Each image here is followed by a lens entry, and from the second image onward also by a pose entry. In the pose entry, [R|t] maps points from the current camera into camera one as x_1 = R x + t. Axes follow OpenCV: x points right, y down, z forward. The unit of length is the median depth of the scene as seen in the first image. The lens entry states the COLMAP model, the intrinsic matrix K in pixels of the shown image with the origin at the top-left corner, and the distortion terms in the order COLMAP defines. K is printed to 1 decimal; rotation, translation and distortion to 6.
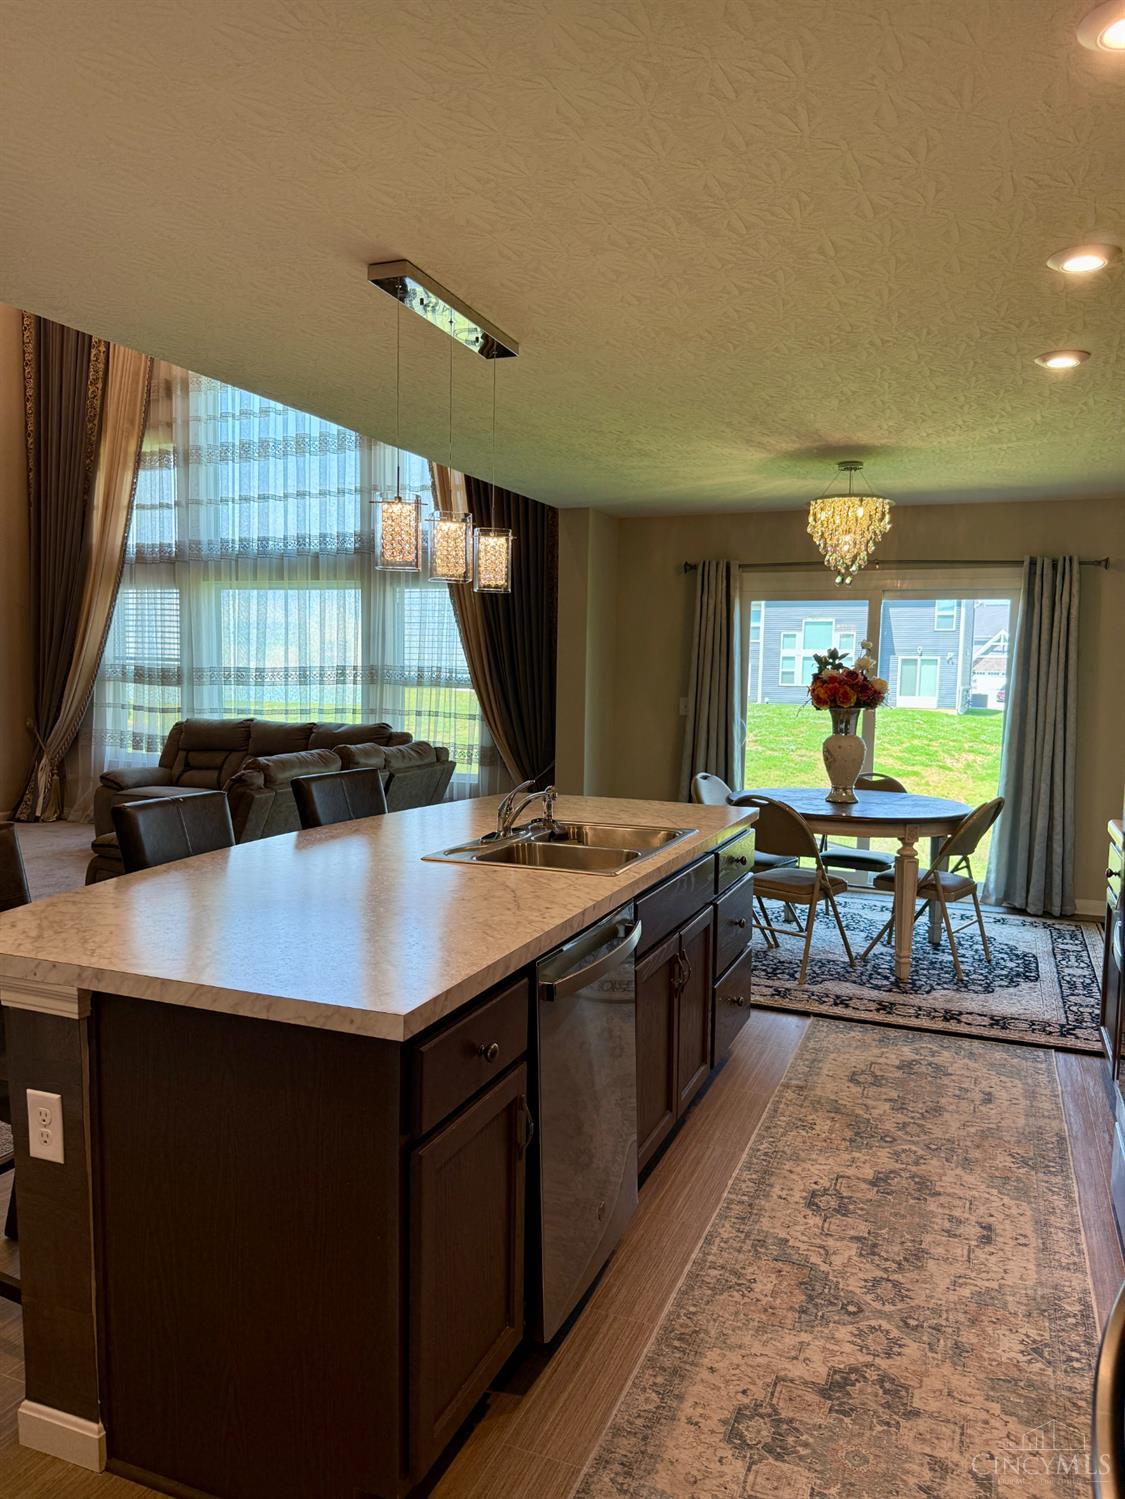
lens RADIAL K [[1063.4, 0, 562.5], [0, 1063.4, 749.5], [0, 0, 1]] dist [-0.003278, -0.001849]
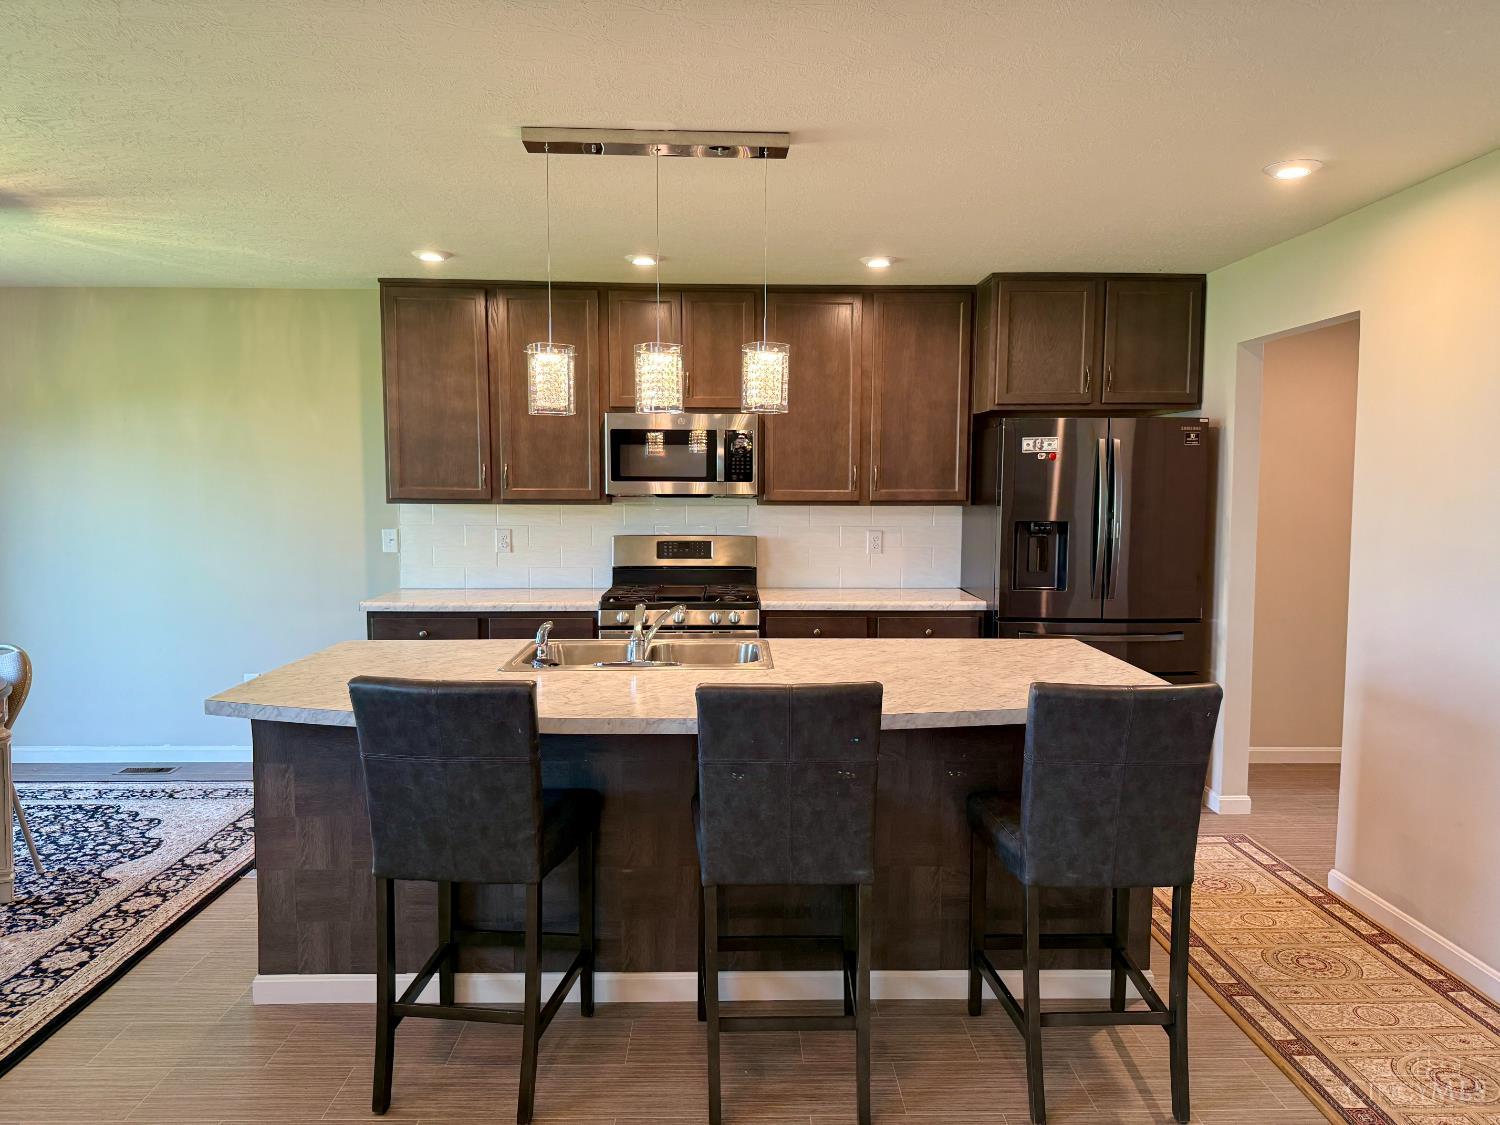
lens RADIAL K [[1064.1, 0, 750.0], [0, 1064.1, 562.5], [0, 0, 1]] dist [-0.003278, -0.001849]
pose [[-0.399382, -0.087671, 0.912583, -0.657558], [0.063874, 0.990337, 0.123094, -0.084552], [-0.914557, 0.107452, -0.389923, 0.841816]]
